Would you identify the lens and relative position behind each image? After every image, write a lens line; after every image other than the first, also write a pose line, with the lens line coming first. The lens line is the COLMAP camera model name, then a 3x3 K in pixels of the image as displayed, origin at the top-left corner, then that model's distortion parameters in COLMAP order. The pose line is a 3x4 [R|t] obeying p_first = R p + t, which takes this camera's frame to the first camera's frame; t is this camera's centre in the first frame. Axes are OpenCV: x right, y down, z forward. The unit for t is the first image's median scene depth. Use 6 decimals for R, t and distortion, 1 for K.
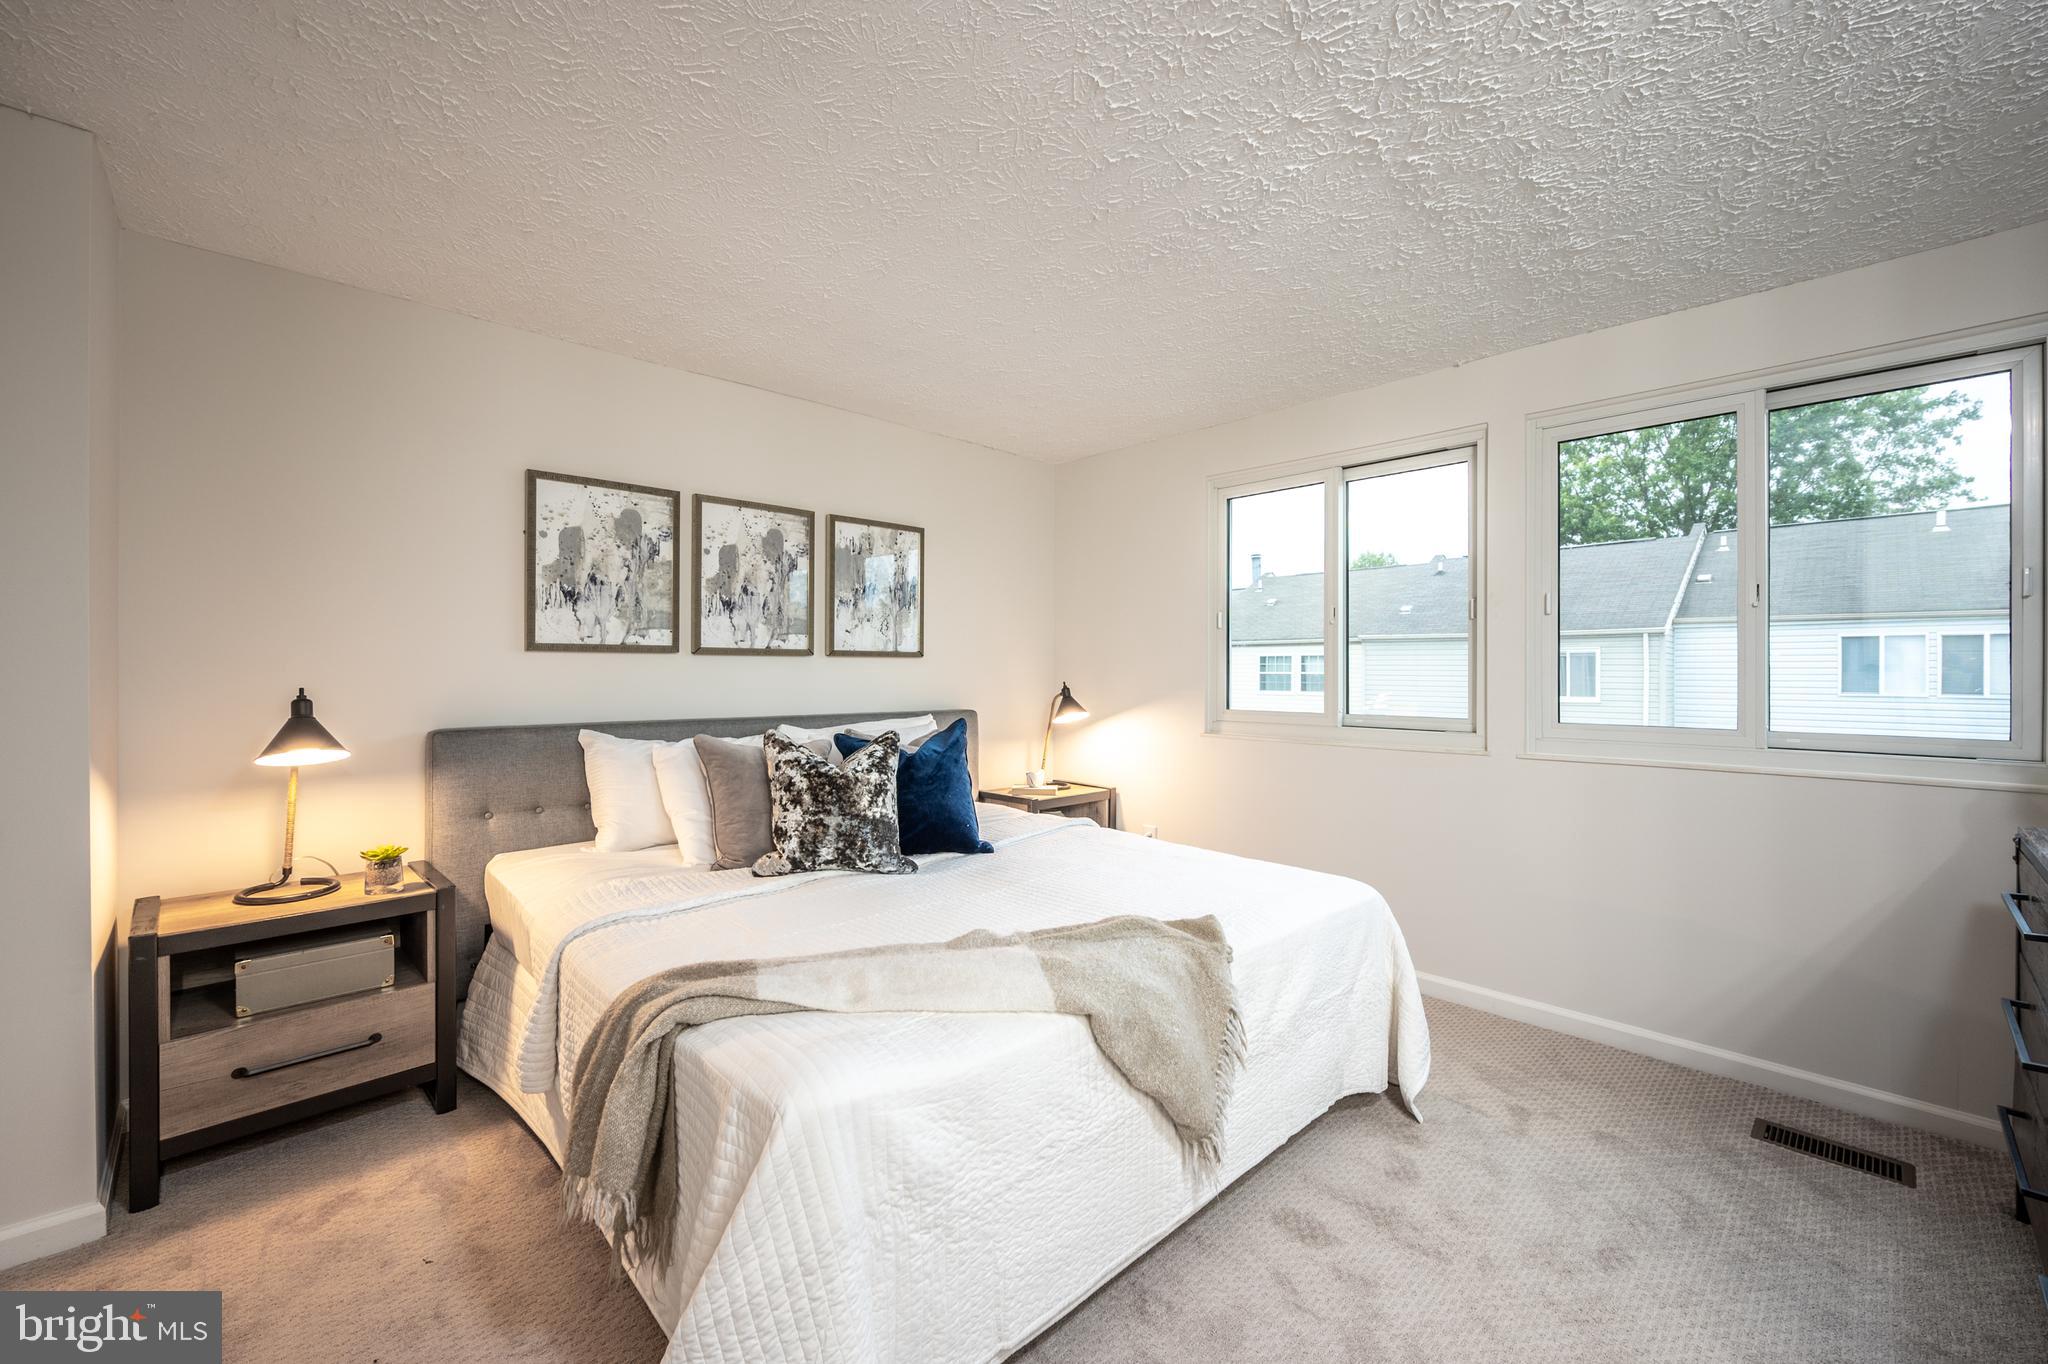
lens RADIAL K [[829.3, 0, 1014.3], [0, 829.3, 672.7], [0, 0, 1]] dist [-0.003071, 0.000305]
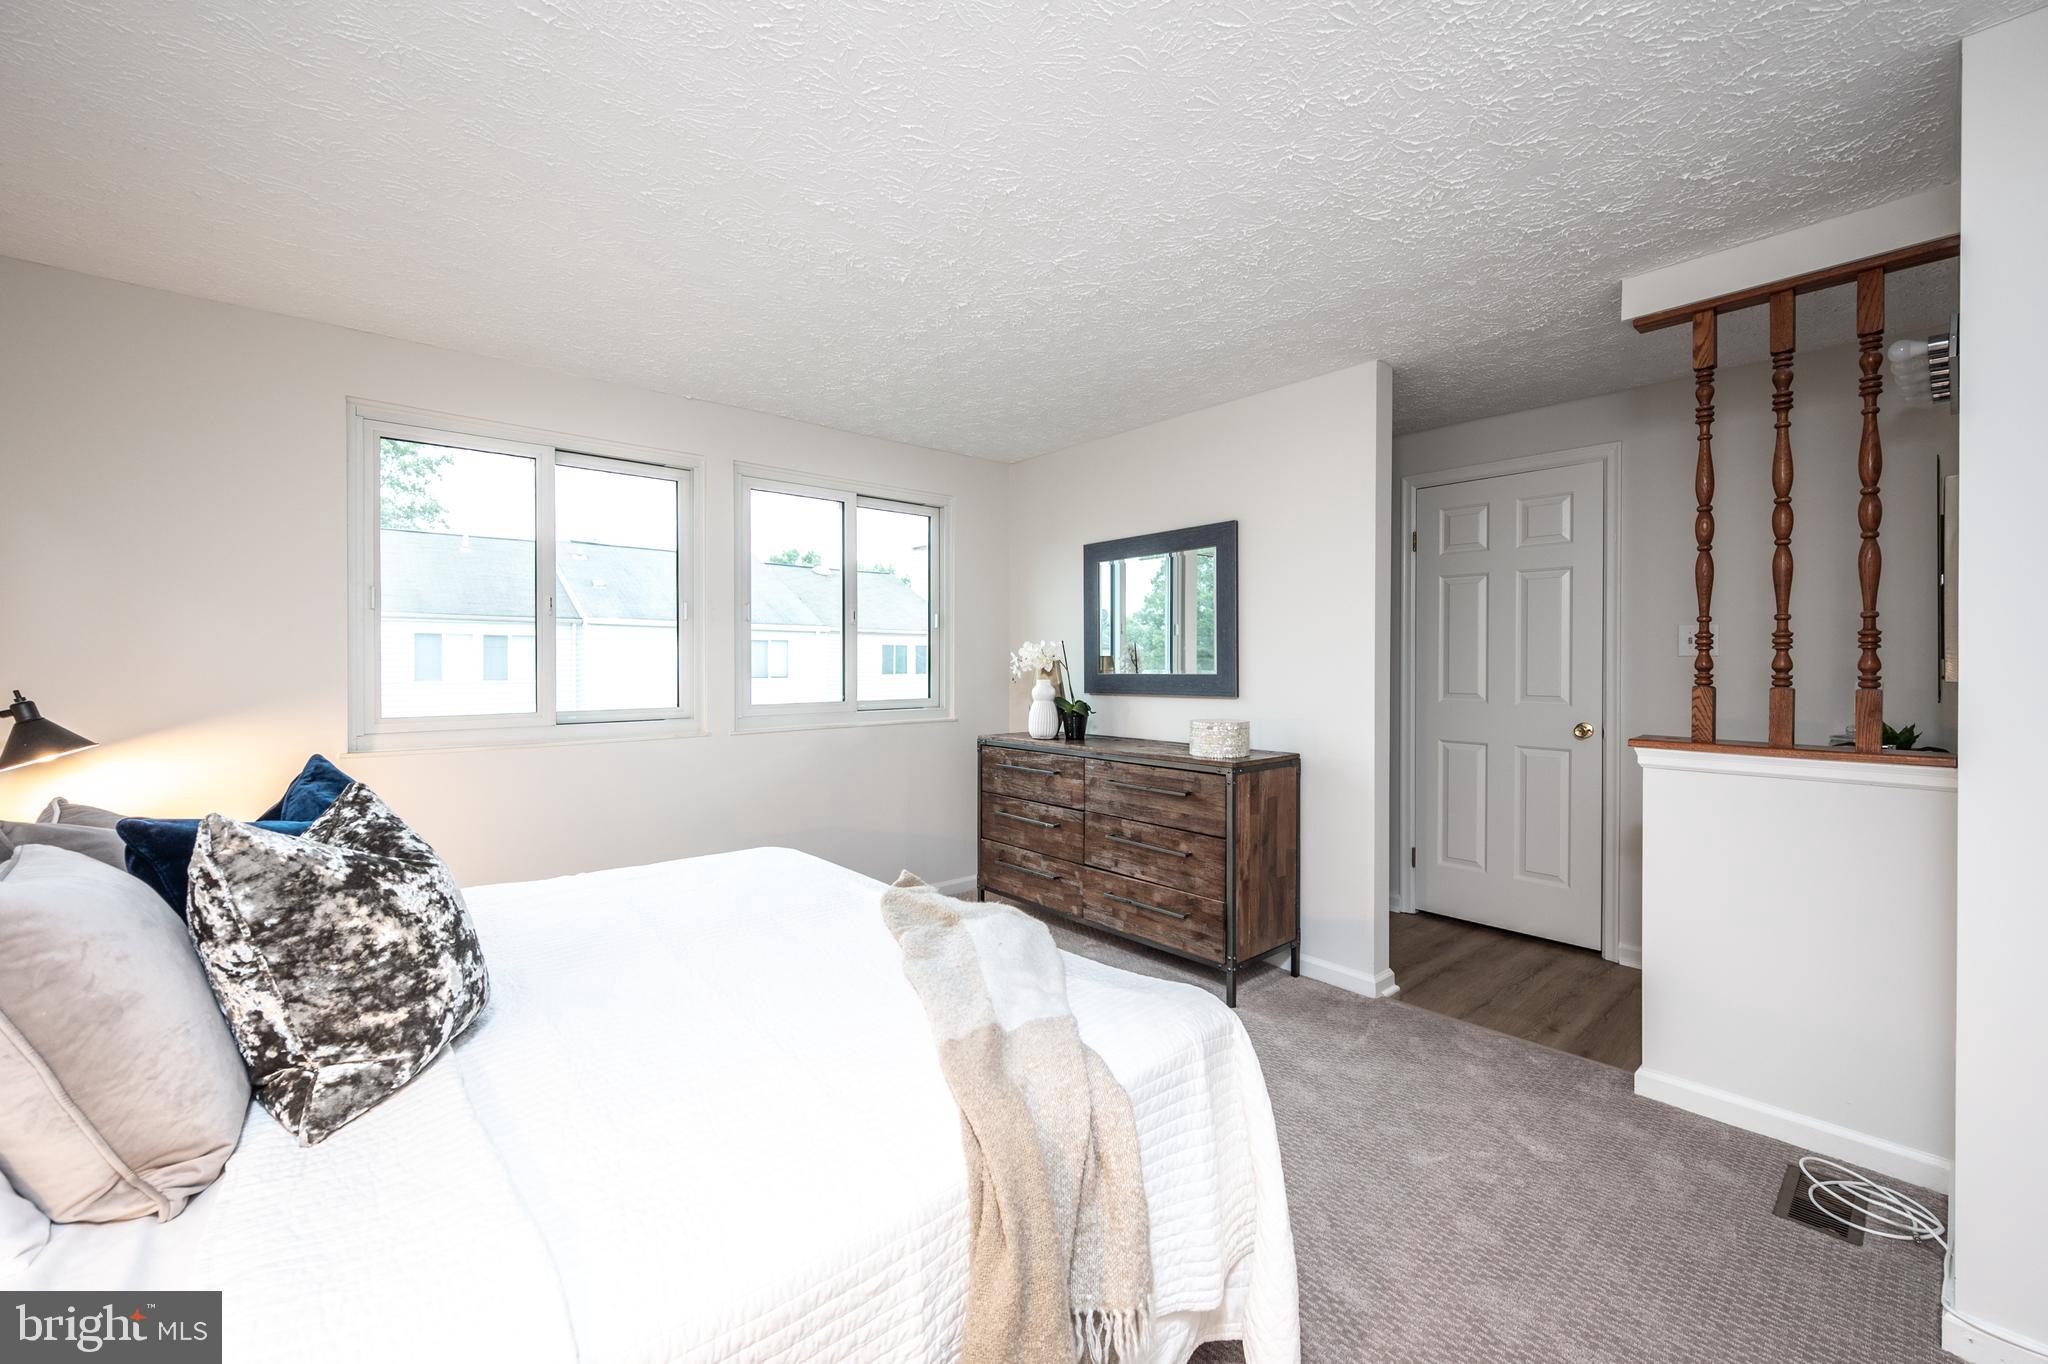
lens RADIAL K [[829.3, 0, 1019.9], [0, 829.3, 669.3], [0, 0, 1]] dist [-0.003071, 0.000305]
pose [[0.066740, -0.013950, 0.997673, -0.120224], [0.008533, 0.999874, 0.013410, -0.001411], [-0.997734, 0.007618, 0.066851, 0.098374]]
